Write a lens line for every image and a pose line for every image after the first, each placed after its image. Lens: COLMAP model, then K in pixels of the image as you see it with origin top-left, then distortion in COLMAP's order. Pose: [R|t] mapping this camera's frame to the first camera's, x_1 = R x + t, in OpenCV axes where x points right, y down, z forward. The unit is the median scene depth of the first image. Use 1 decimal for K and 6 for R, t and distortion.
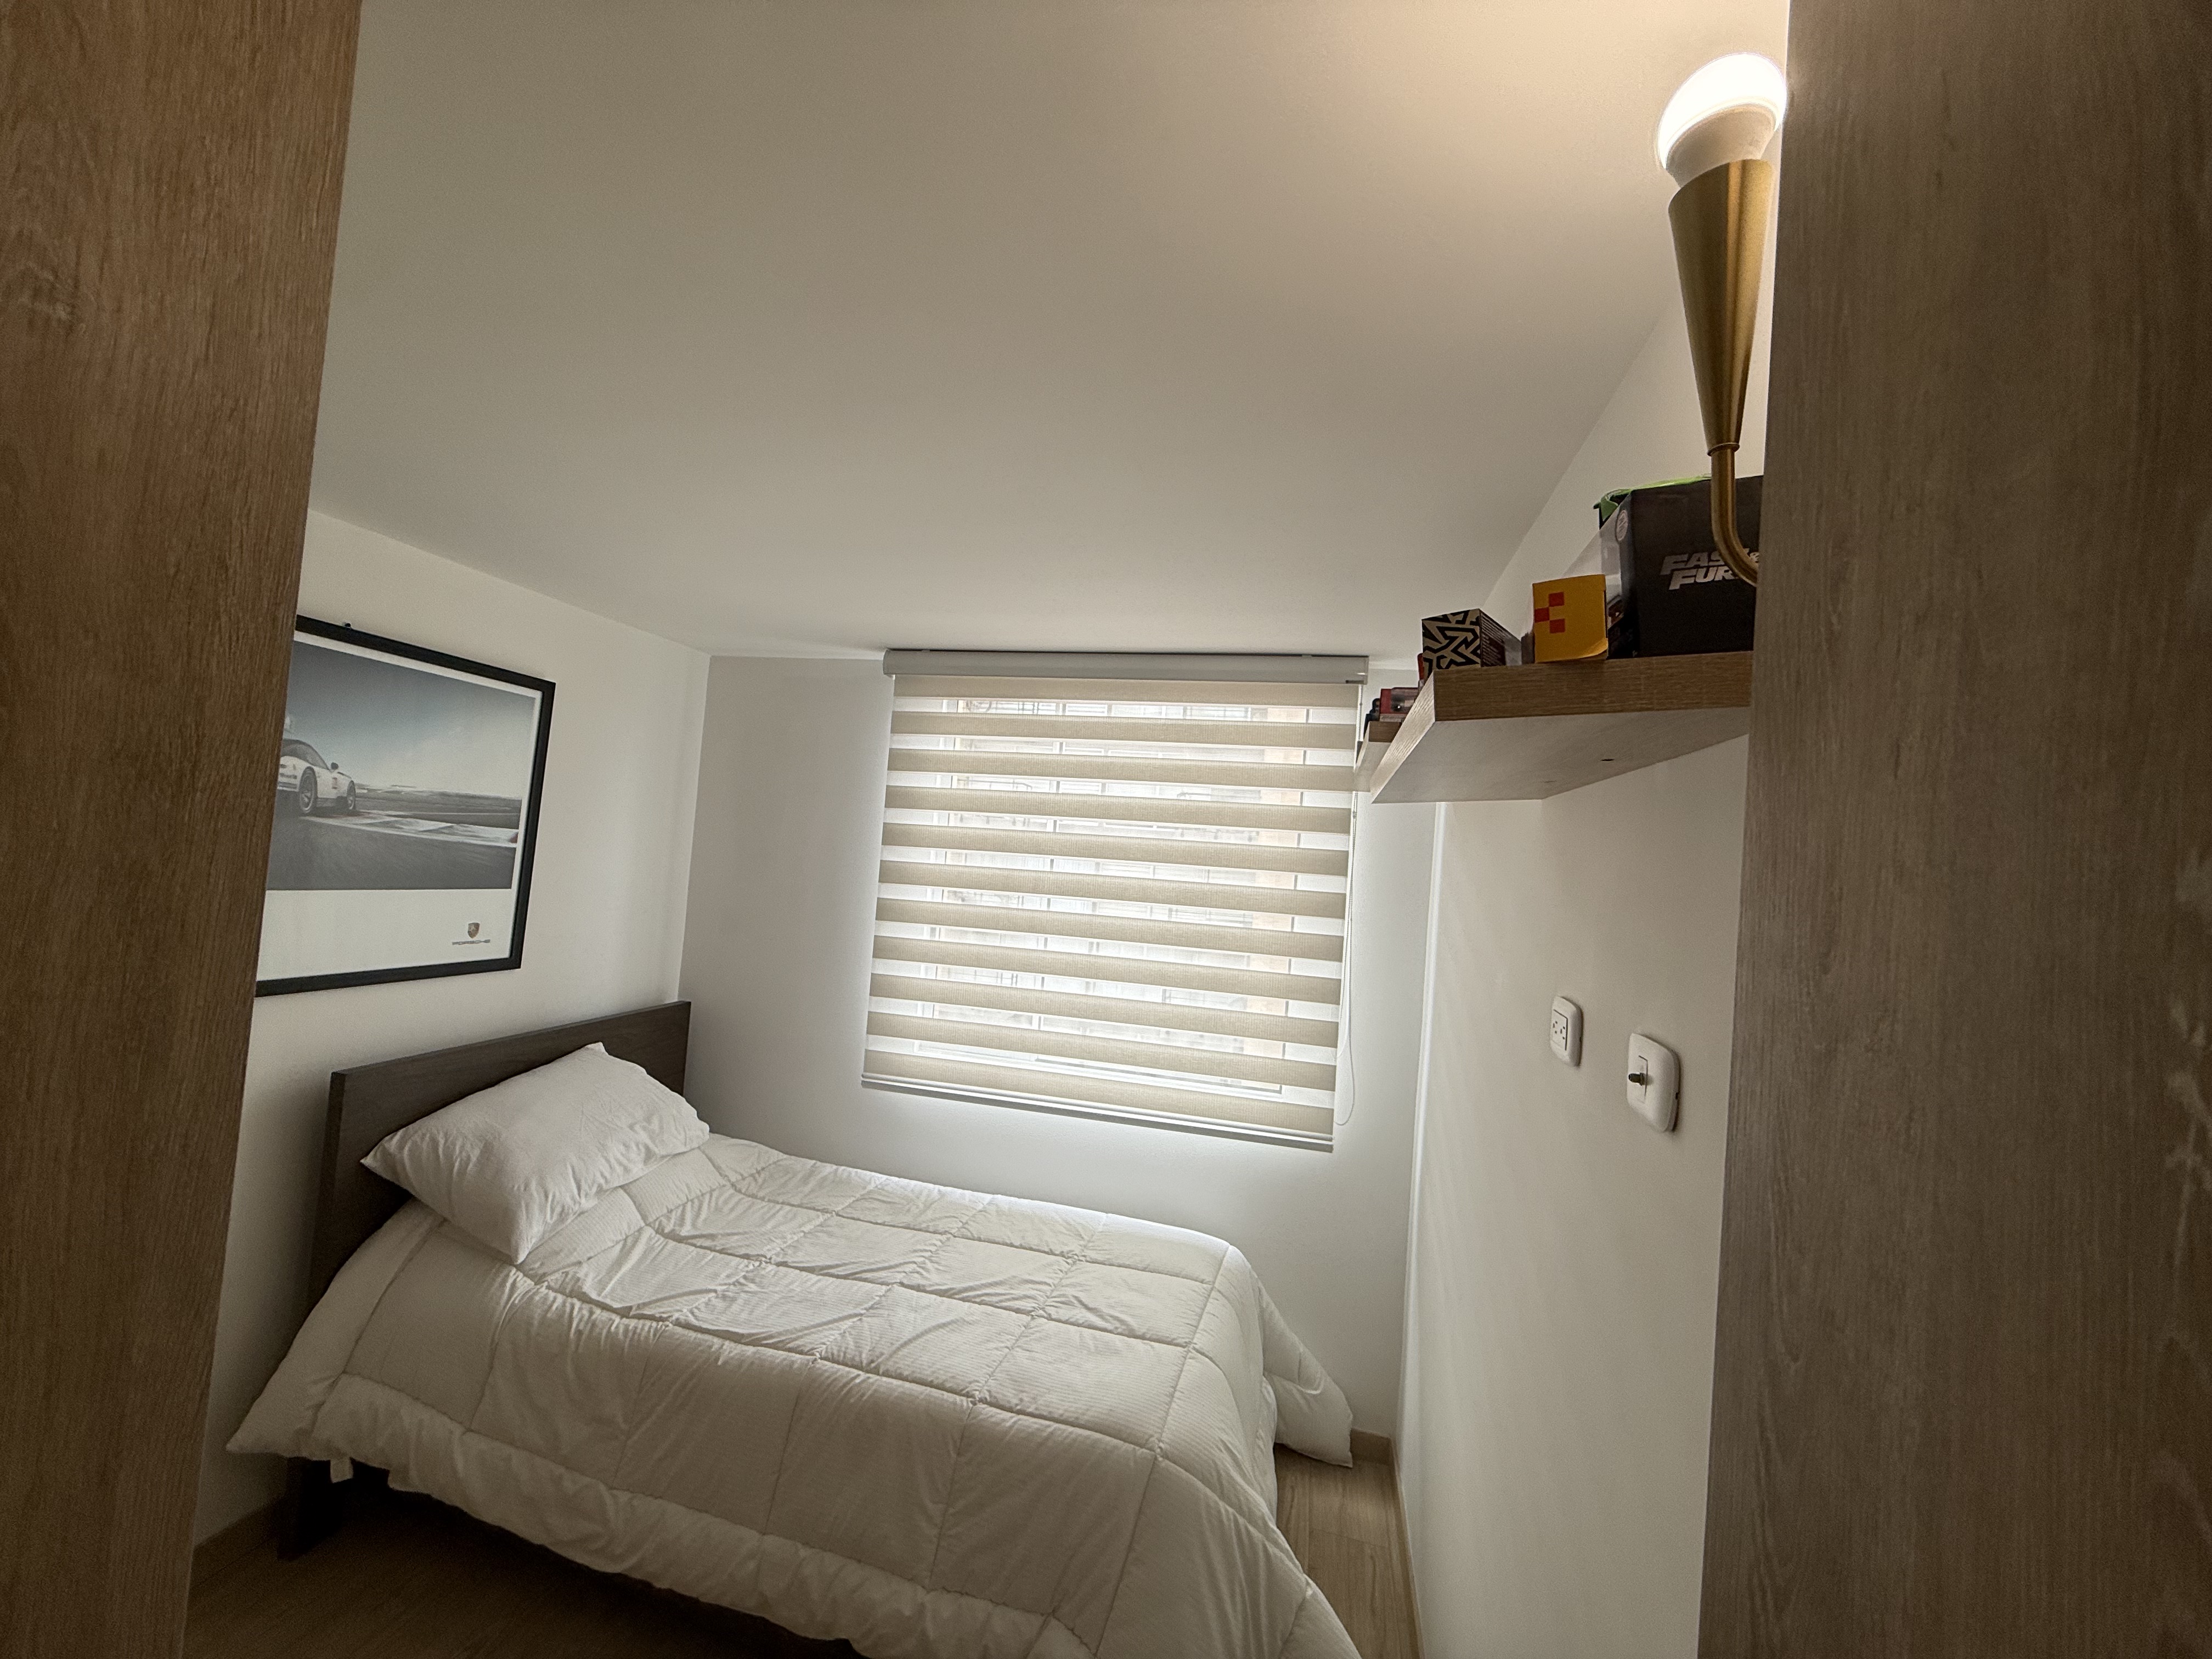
lens RADIAL K [[880.3, 0, 1106.0], [0, 880.3, 829.5], [0, 0, 1]] dist [-0.001430, 0.000227]
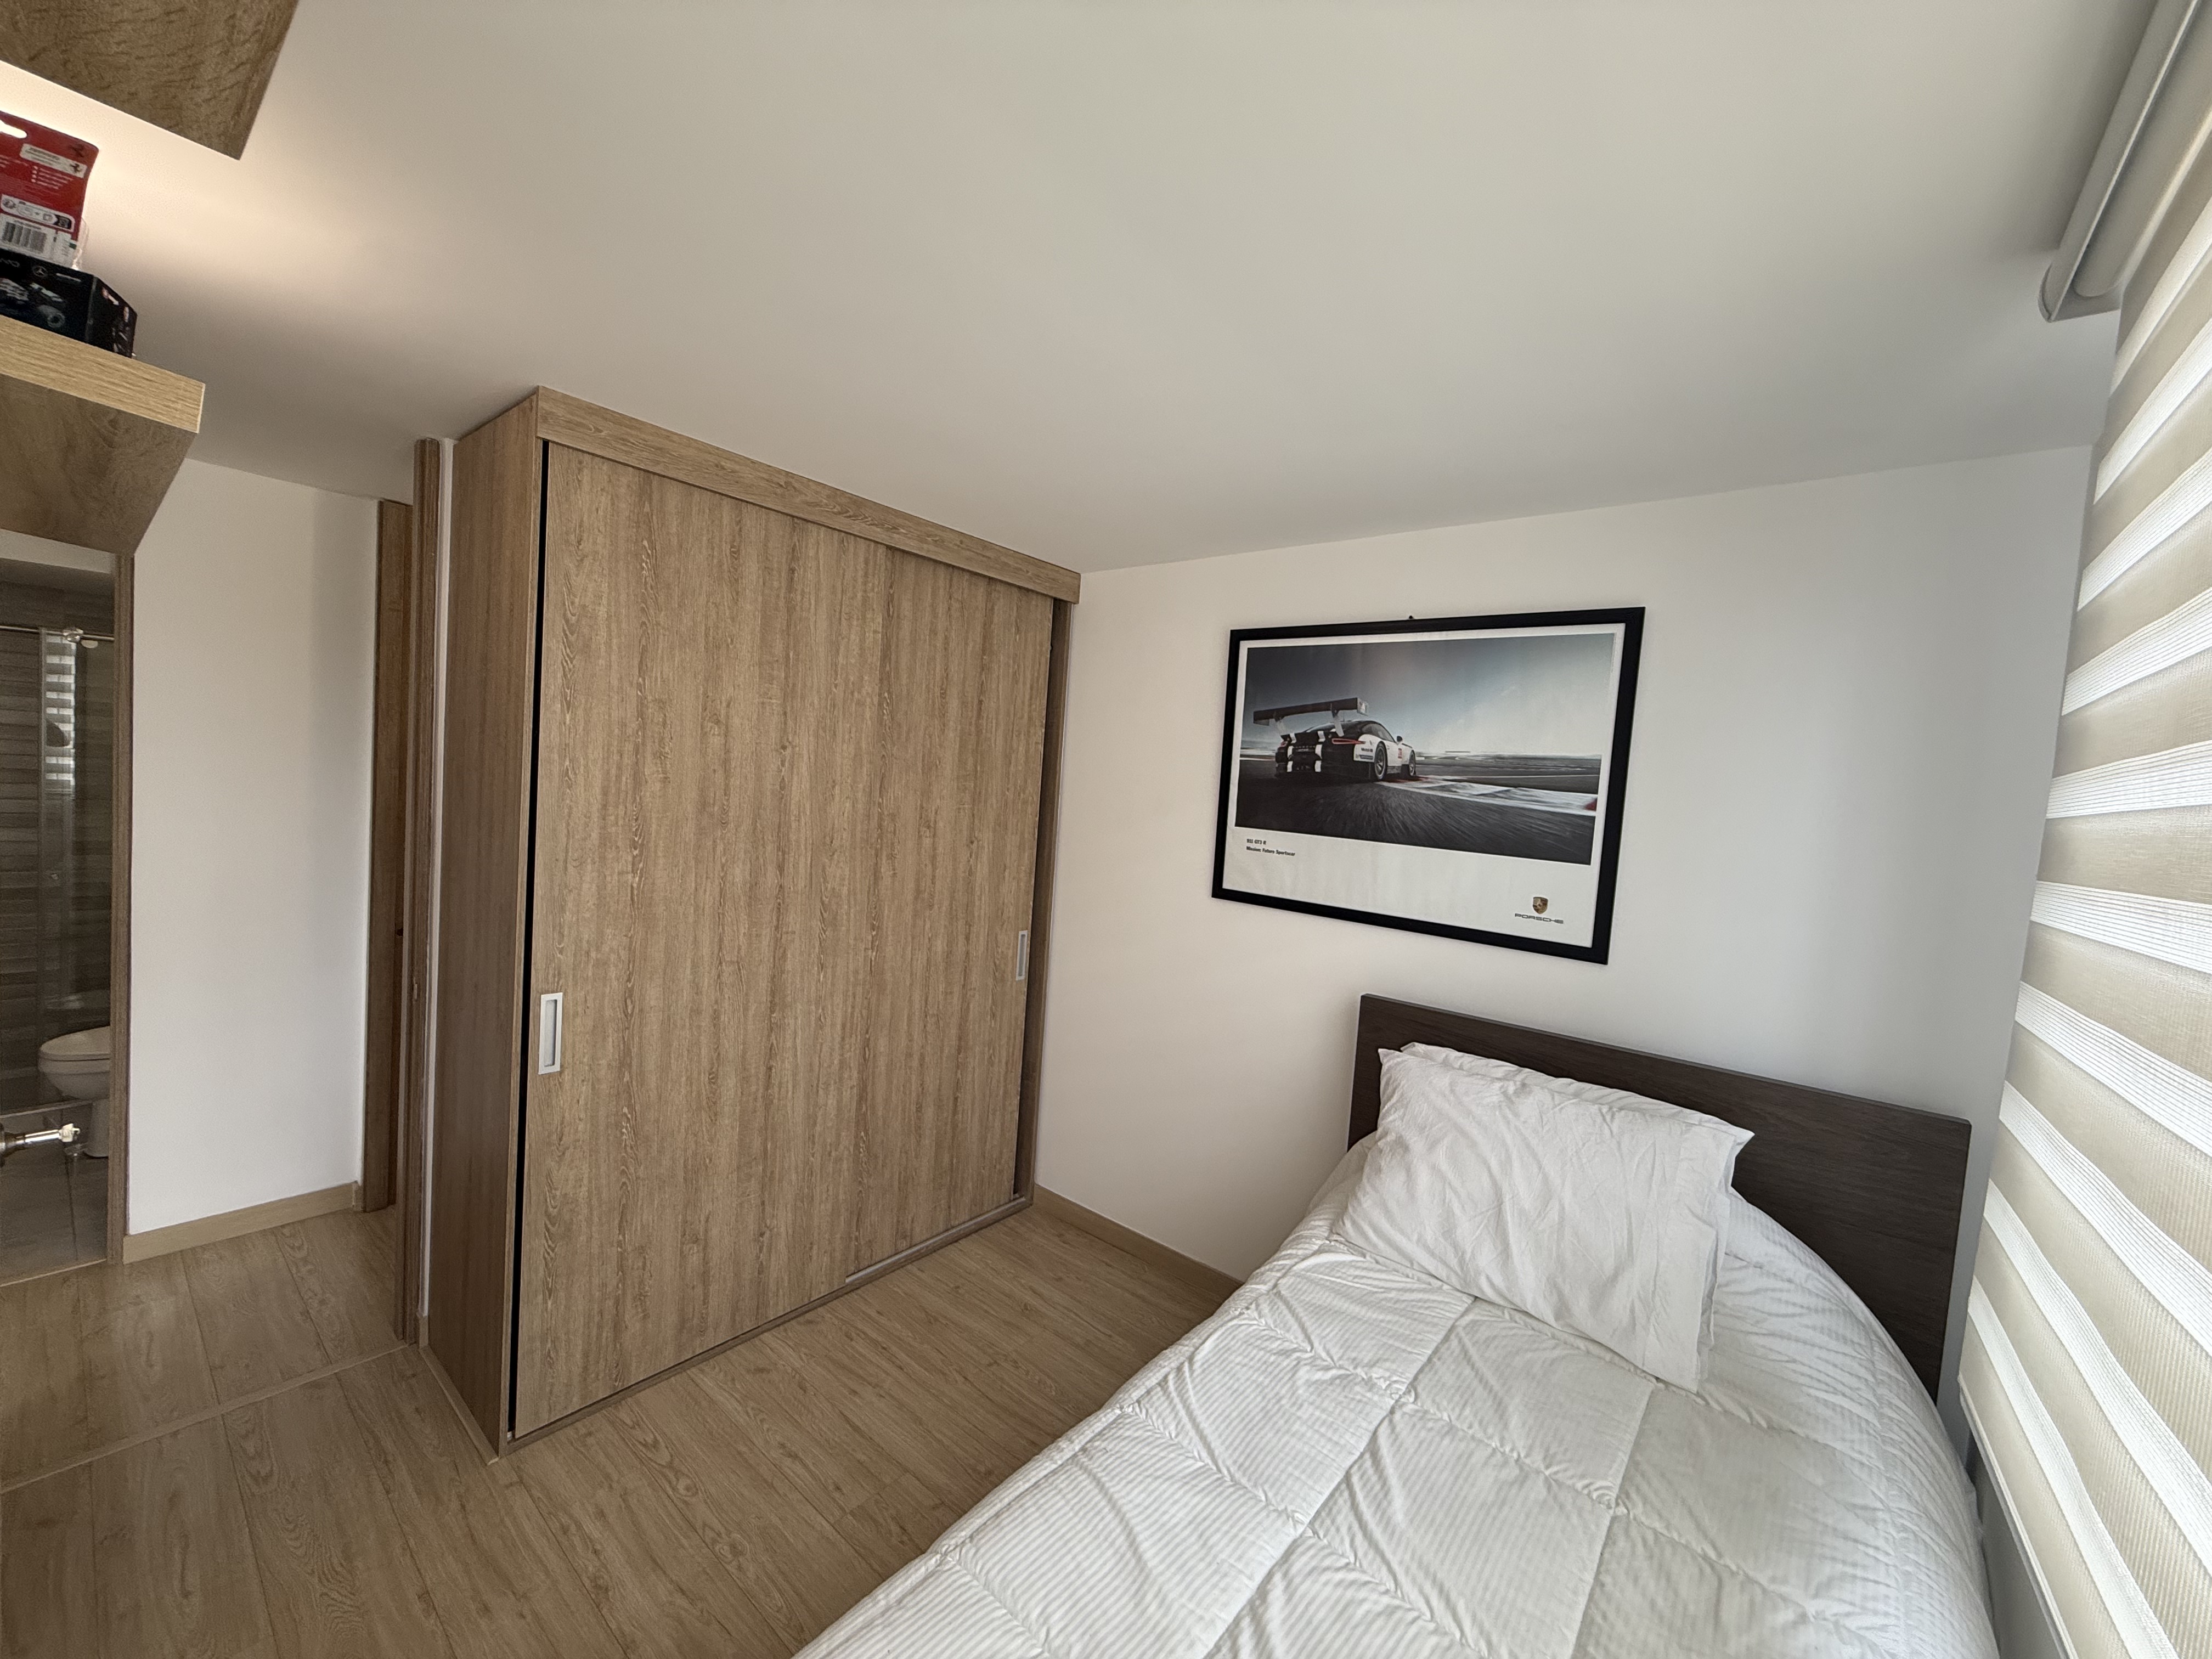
lens RADIAL K [[880.3, 0, 1106.0], [0, 880.3, 829.5], [0, 0, 1]] dist [-0.001430, 0.000227]
pose [[-0.435170, -0.056019, -0.898604, 0.298727], [-0.070910, 0.997095, -0.027819, 0.093668], [0.897552, 0.051614, -0.437878, 0.992235]]
